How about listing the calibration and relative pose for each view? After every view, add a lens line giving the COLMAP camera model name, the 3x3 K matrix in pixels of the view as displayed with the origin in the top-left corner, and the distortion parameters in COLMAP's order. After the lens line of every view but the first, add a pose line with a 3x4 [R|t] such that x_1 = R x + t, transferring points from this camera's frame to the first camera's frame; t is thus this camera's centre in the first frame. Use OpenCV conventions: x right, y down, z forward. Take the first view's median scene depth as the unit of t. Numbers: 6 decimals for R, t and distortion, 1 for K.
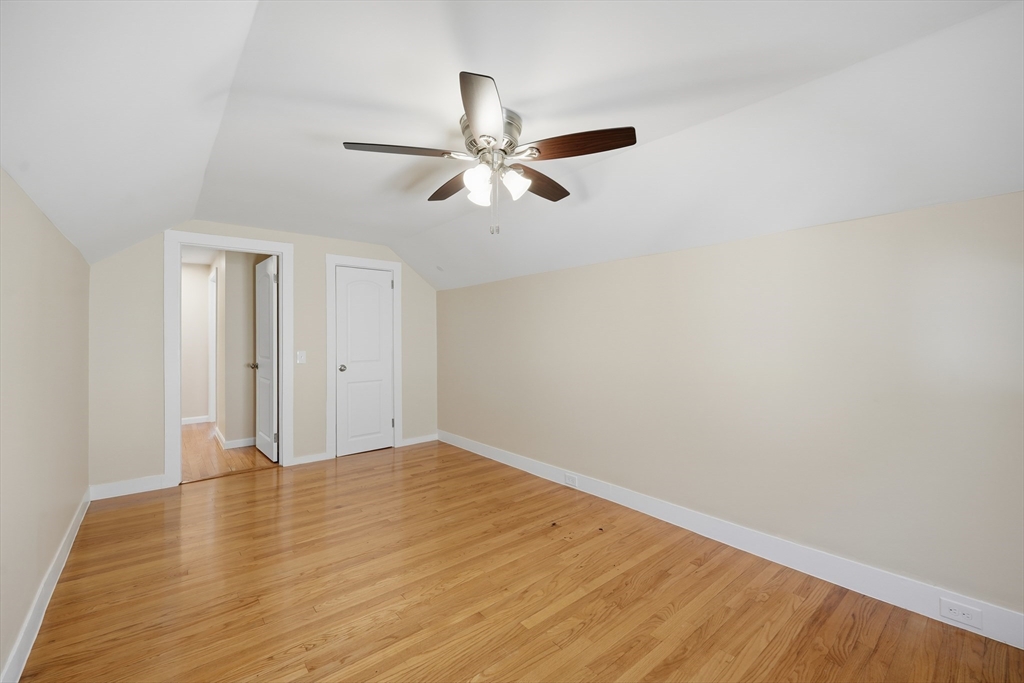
lens RADIAL K [[419.6, 0, 514.1], [0, 419.6, 335.7], [0, 0, 1]] dist [-0.003734, -0.001020]
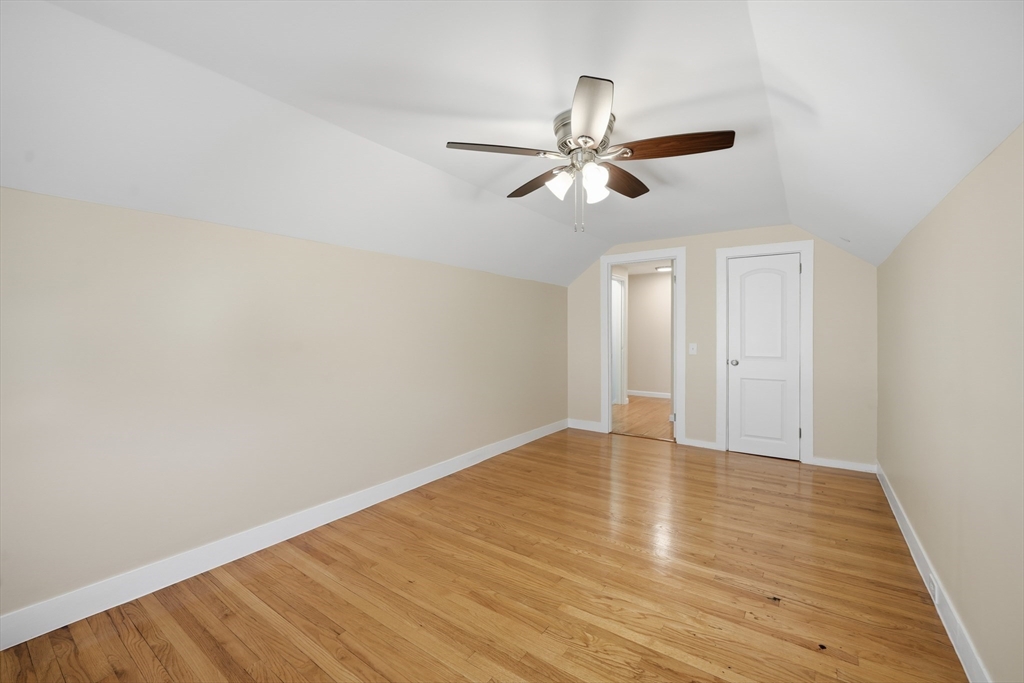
lens RADIAL K [[419.6, 0, 514.1], [0, 419.6, 335.7], [0, 0, 1]] dist [-0.003734, -0.001020]
pose [[0.272758, 0.016825, -0.961936, 0.564966], [-0.002334, 0.999856, 0.016826, -0.000065], [0.962080, -0.002345, 0.272757, 0.345324]]
